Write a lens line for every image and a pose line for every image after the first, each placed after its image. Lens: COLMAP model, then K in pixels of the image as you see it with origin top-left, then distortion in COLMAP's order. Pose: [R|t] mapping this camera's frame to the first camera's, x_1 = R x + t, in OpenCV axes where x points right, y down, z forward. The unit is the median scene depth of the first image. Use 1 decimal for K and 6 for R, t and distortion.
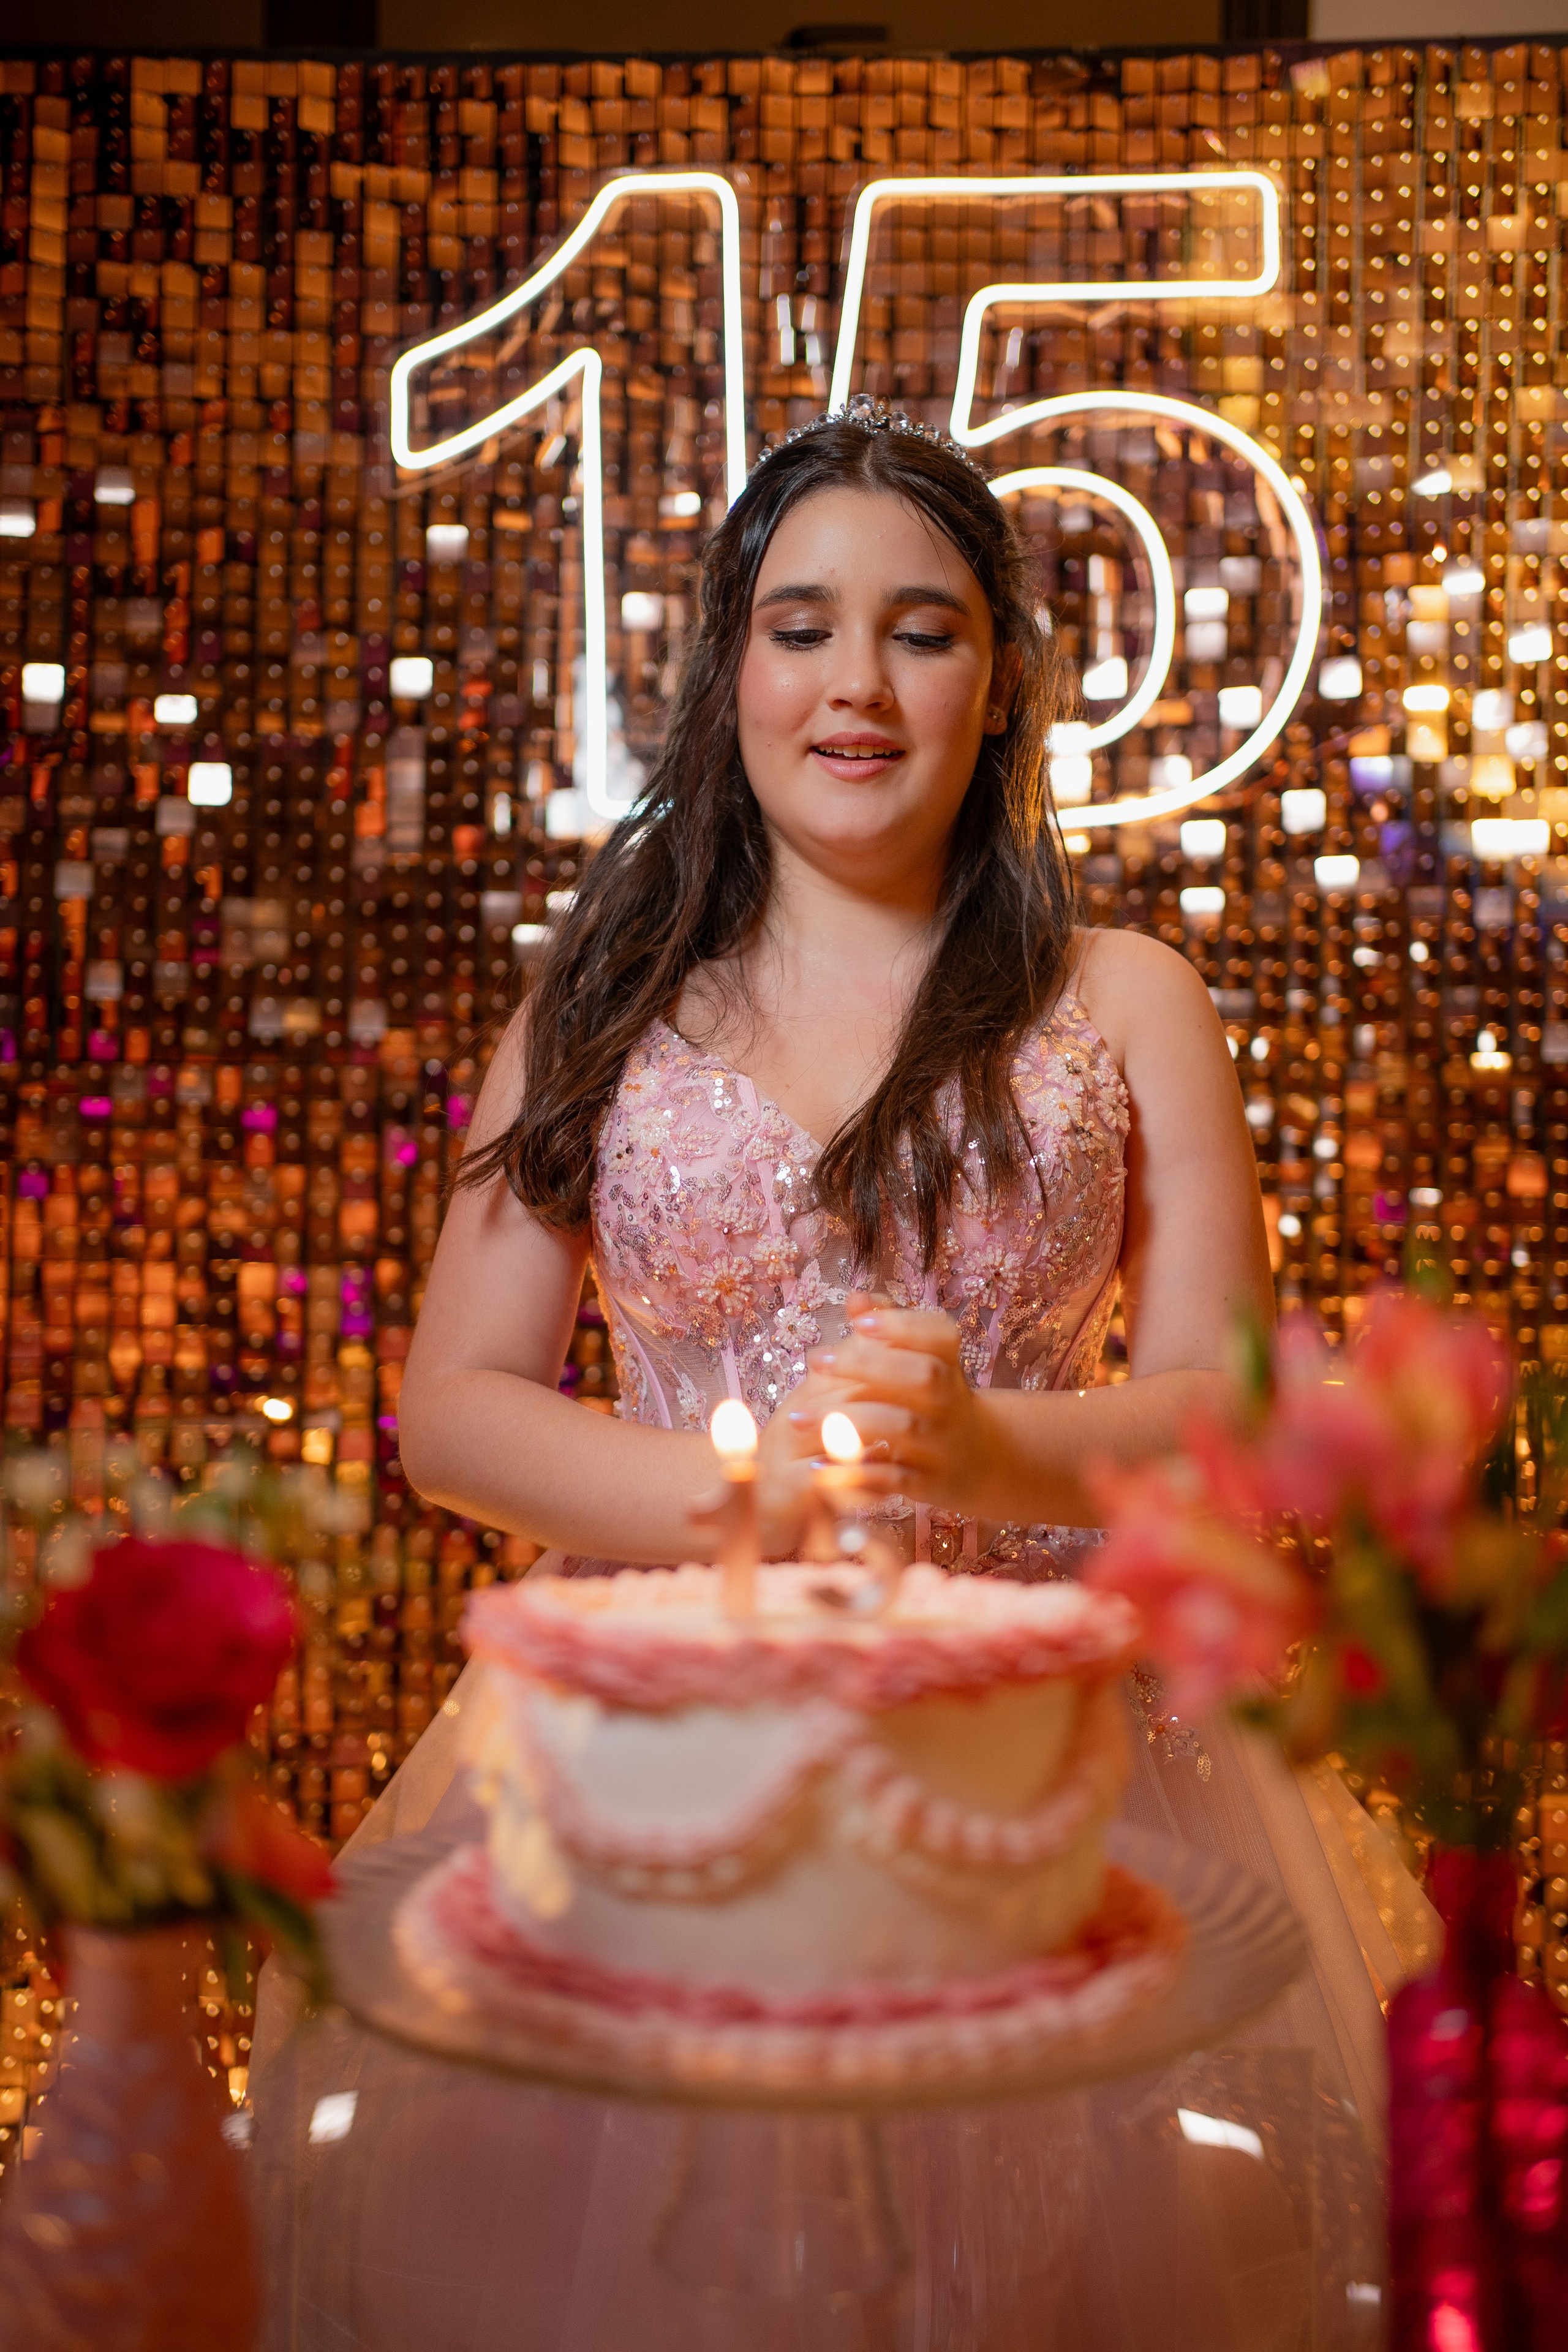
lens RADIAL K [[2389.2, 0, 776.8], [0, 2389.2, 1186.8], [0, 0, 1]] dist [0.044406, 0.000000]
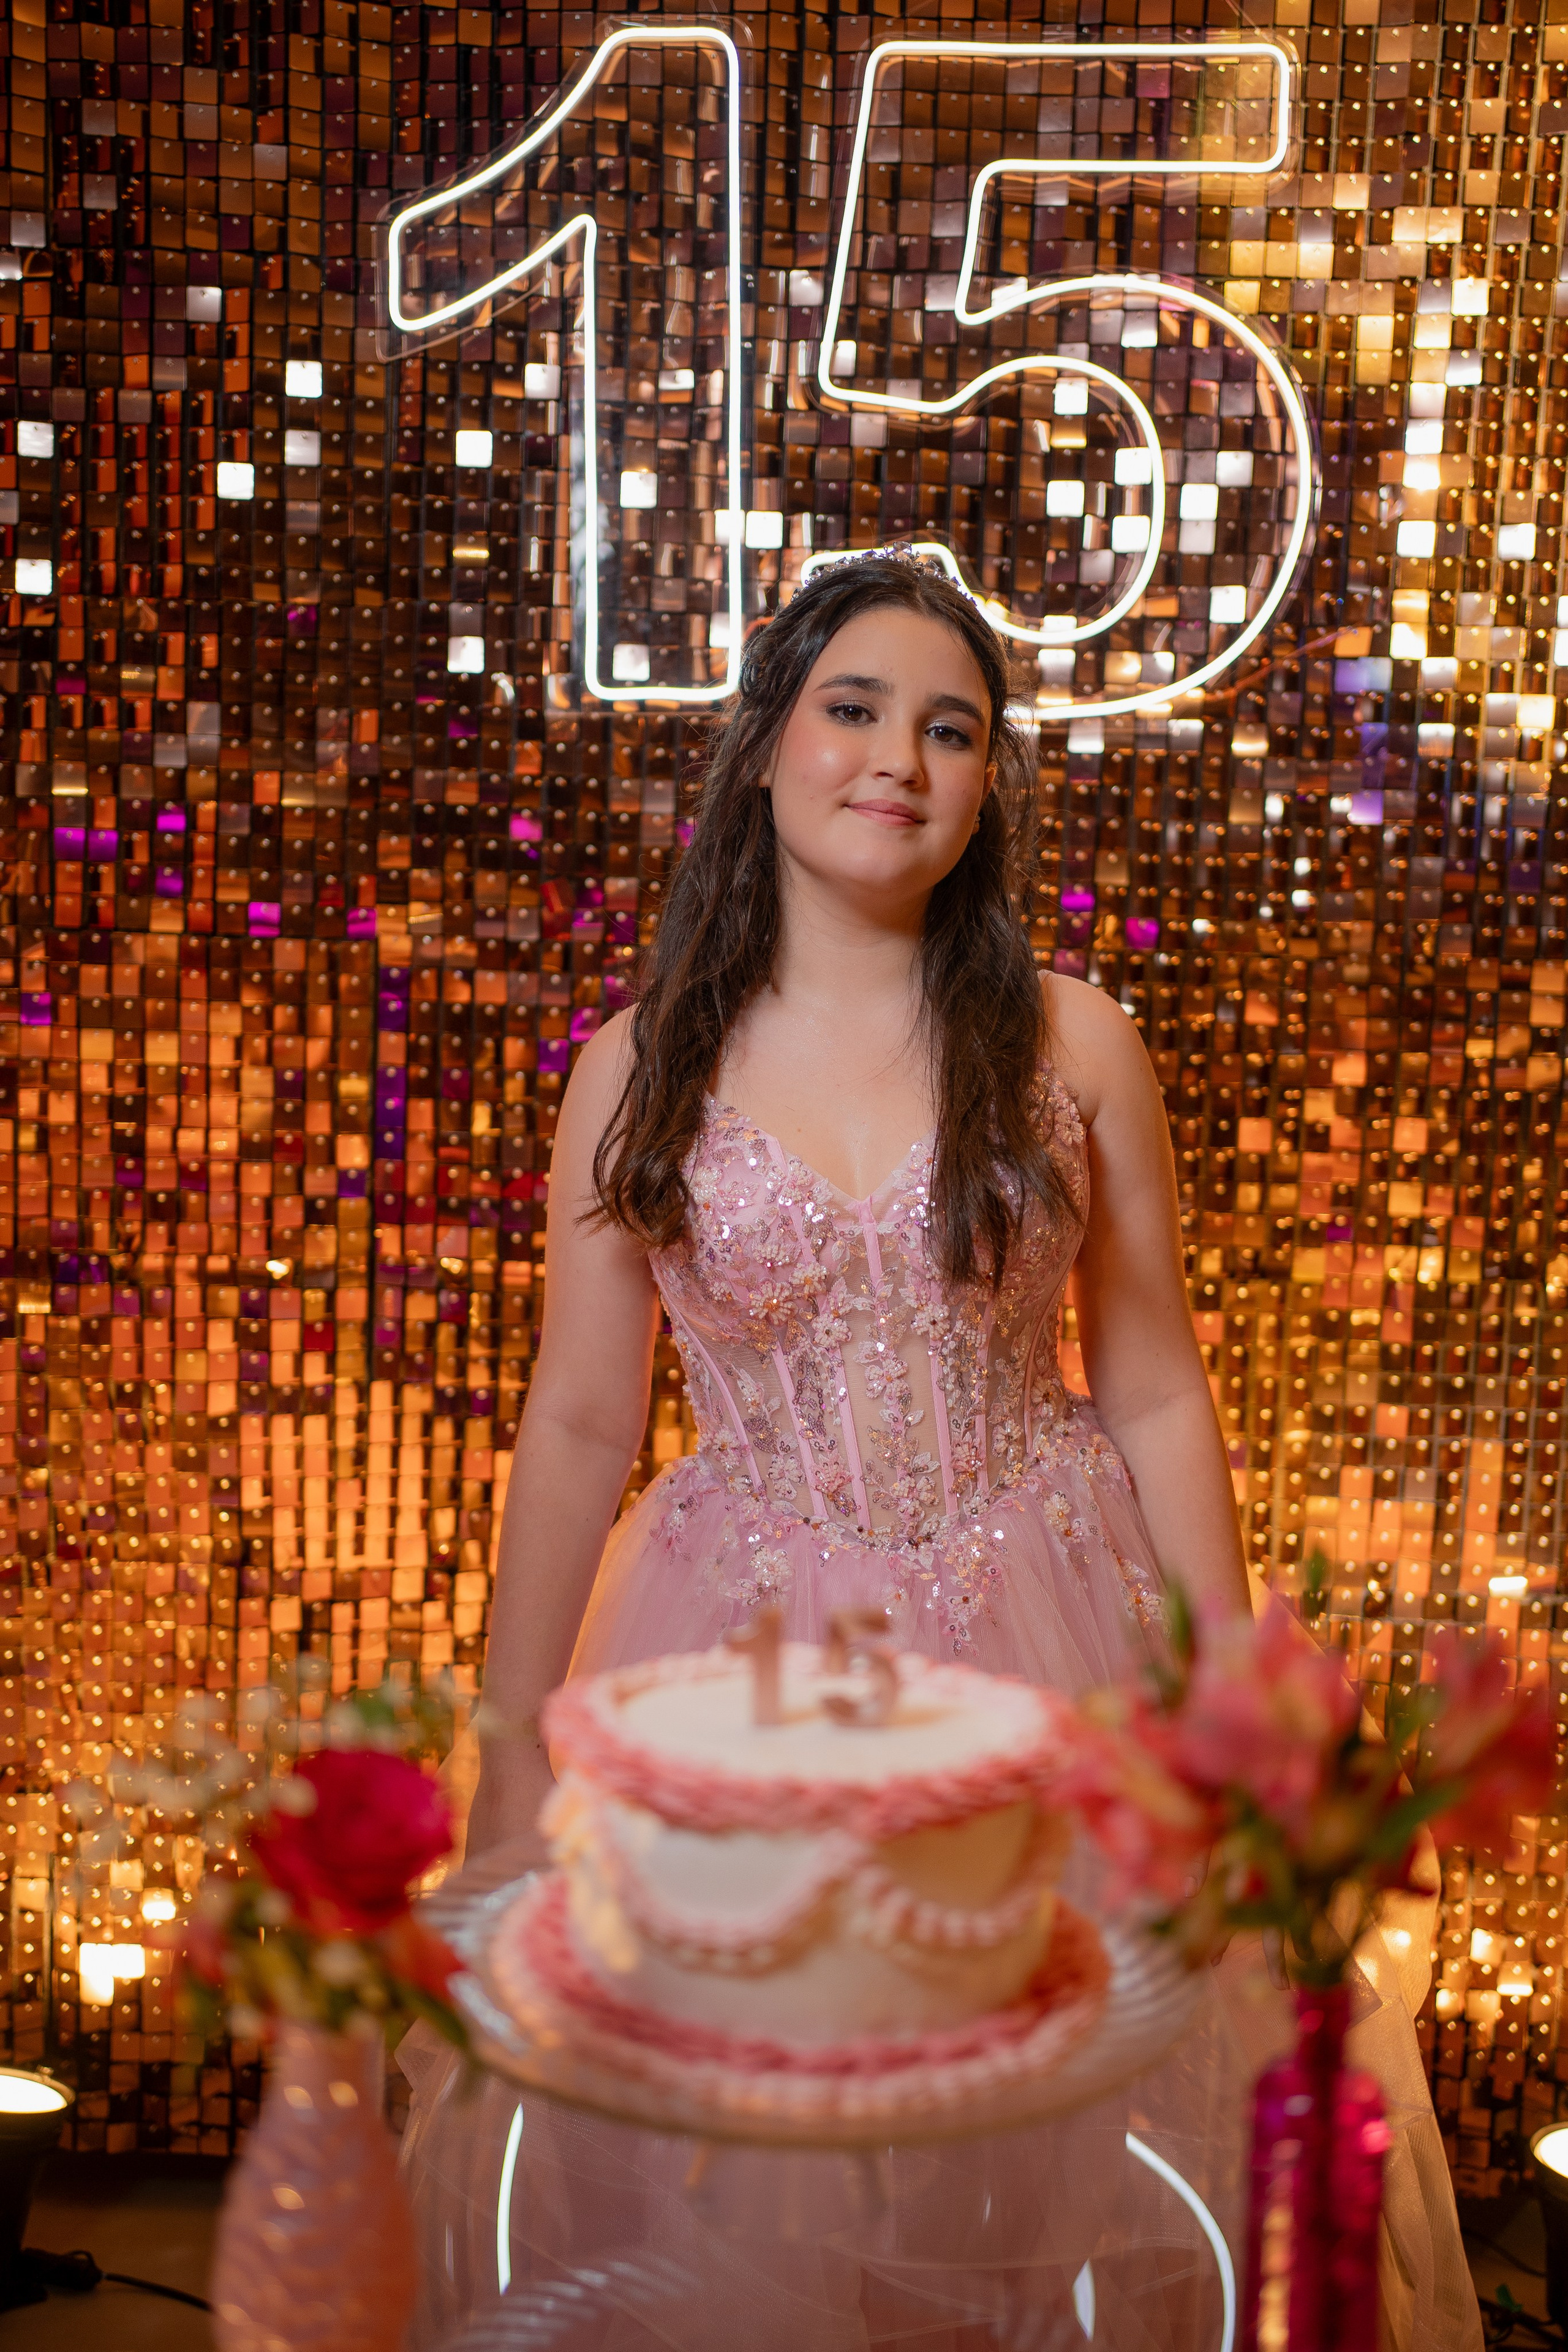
lens RADIAL K [[2535.5, 0, 769.4], [0, 2535.5, 1230.9], [0, 0, 1]] dist [0.034355, 0.000000]
pose [[0.999584, 0.019914, 0.020855, -0.017123], [-0.022937, 0.987414, 0.156487, -0.101937], [-0.017477, -0.156901, 0.987460, -0.096457]]
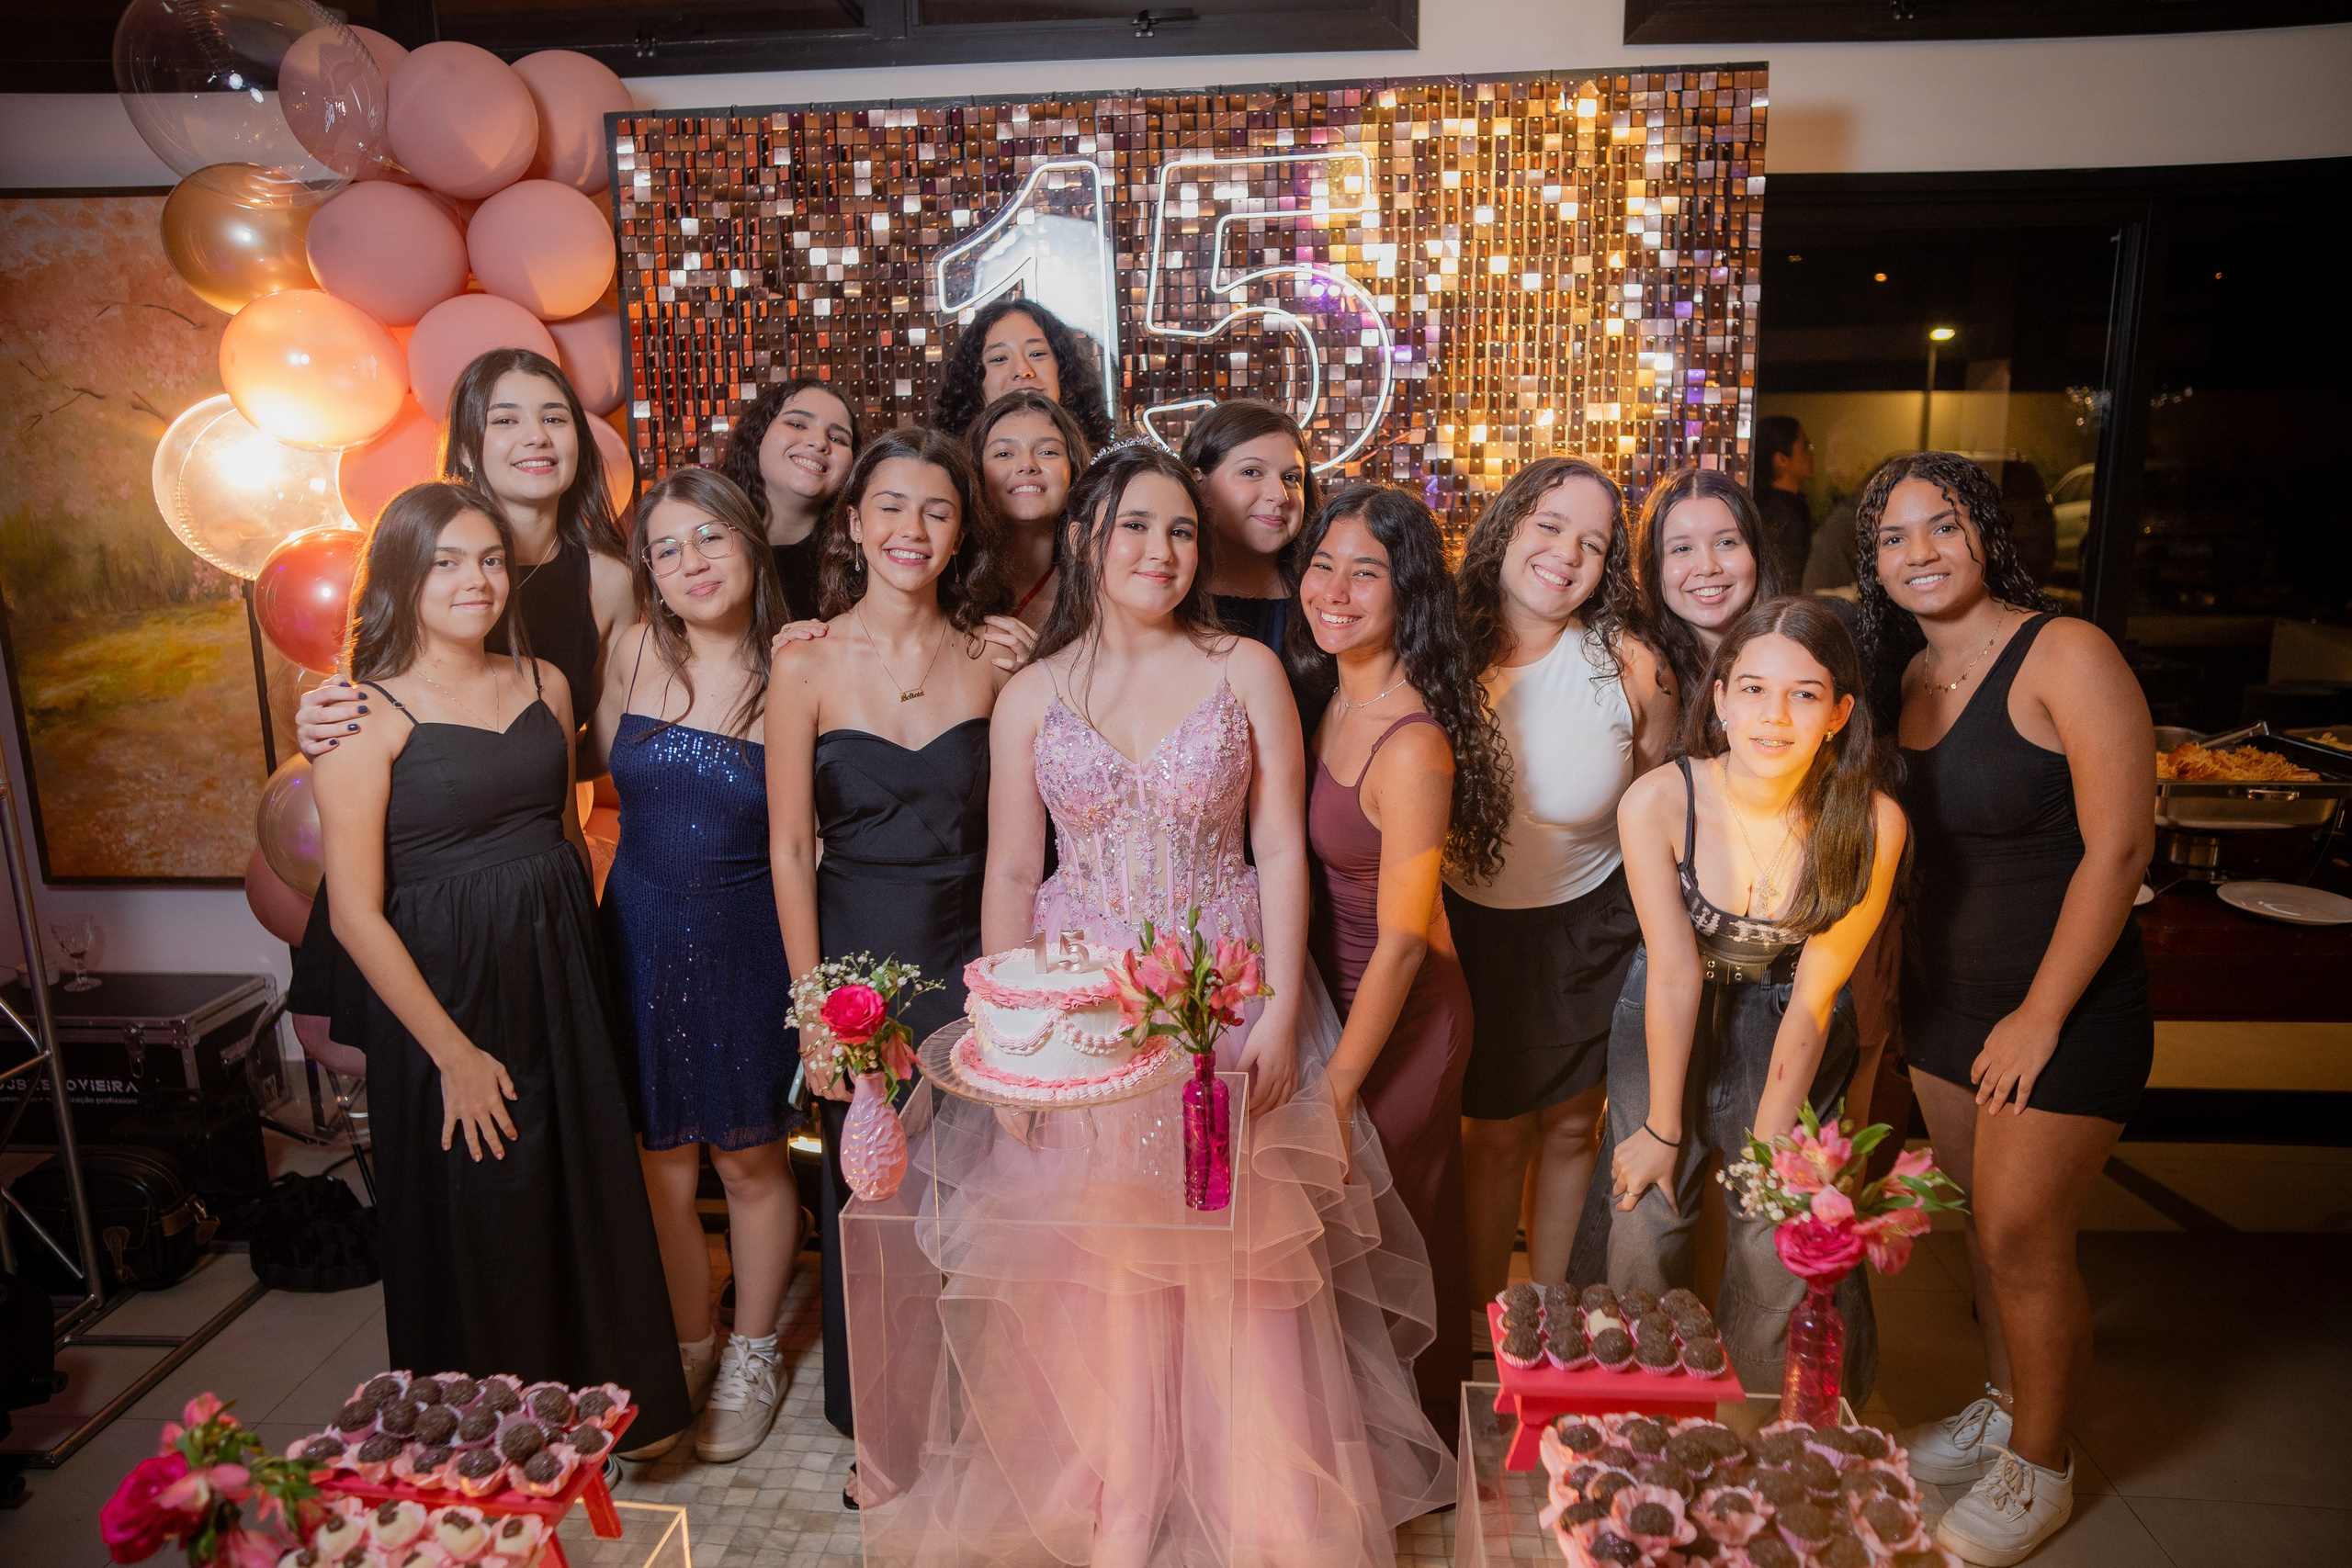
lens RADIAL K [[1691.5, 0, 1165.9], [0, 1691.5, 794.7], [0, 0, 1]] dist [-0.077022, 0.078187]
pose [[0.997691, -0.015083, -0.066224, 0.121825], [0.030806, 0.969462, 0.243300, -0.244105], [0.060532, -0.244779, 0.967688, -0.482198]]
